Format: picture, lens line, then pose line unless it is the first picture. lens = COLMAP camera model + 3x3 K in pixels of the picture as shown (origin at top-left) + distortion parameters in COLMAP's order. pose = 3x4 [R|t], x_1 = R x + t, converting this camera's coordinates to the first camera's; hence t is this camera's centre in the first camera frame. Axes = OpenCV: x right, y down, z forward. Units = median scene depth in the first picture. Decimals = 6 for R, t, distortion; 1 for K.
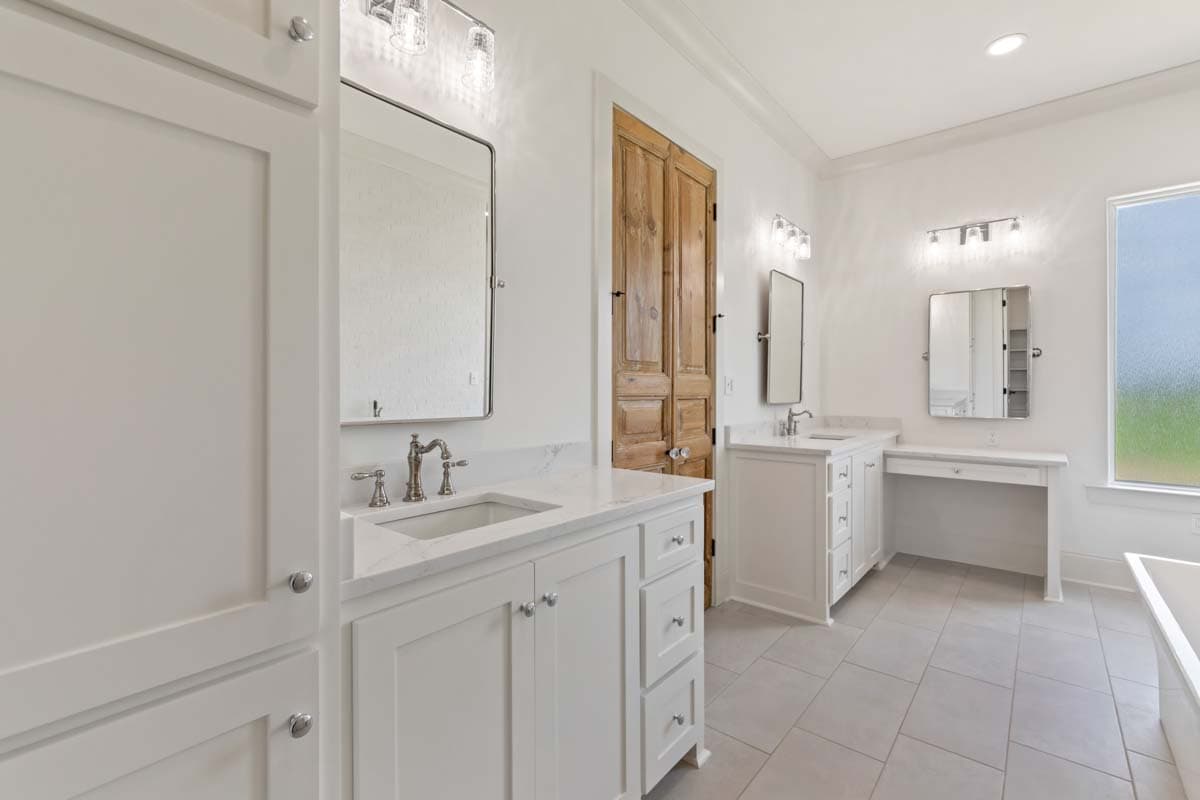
lens RADIAL K [[513.3, 0, 599.8], [0, 513.3, 393.4], [0, 0, 1]] dist [-0.003737, 0.003090]
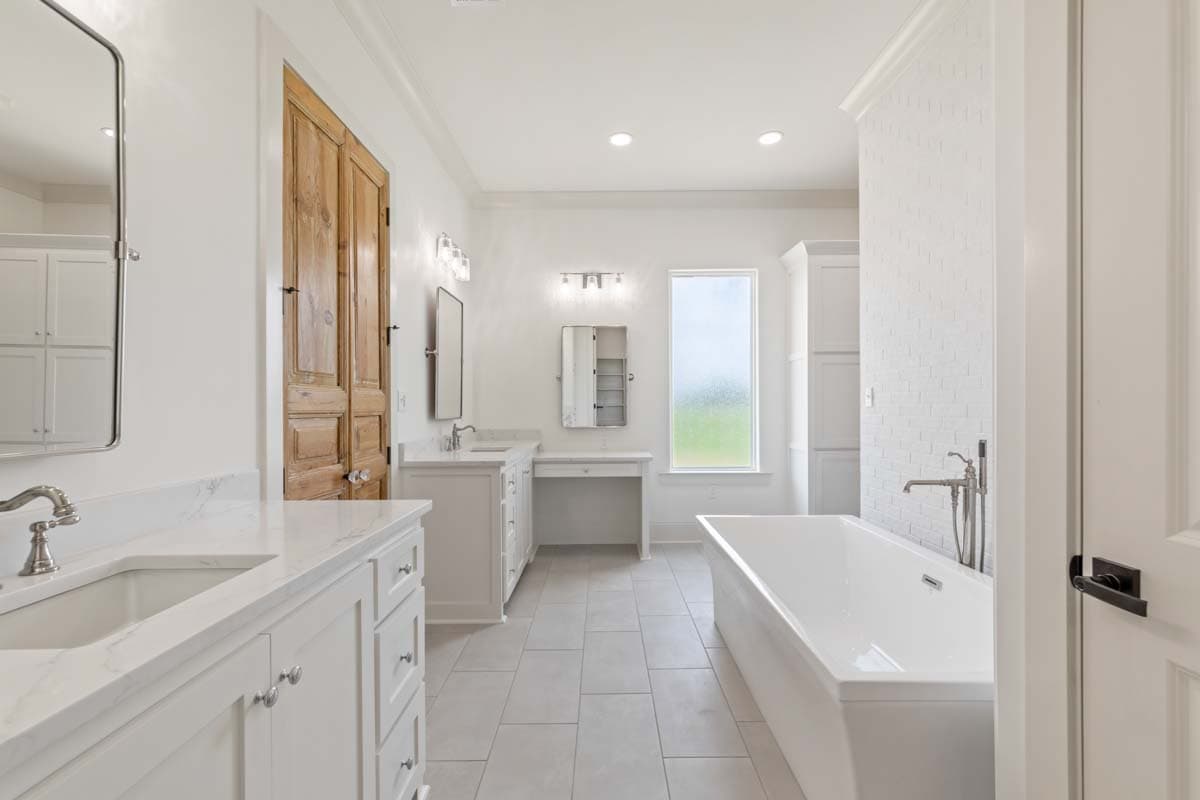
lens RADIAL K [[513.3, 0, 590.6], [0, 513.3, 405.4], [0, 0, 1]] dist [-0.003737, 0.003090]
pose [[0.769876, -0.003674, 0.638182, -0.102528], [0.008154, 0.999958, -0.004081, -0.000832], [-0.638141, 0.008346, 0.769874, 0.045179]]
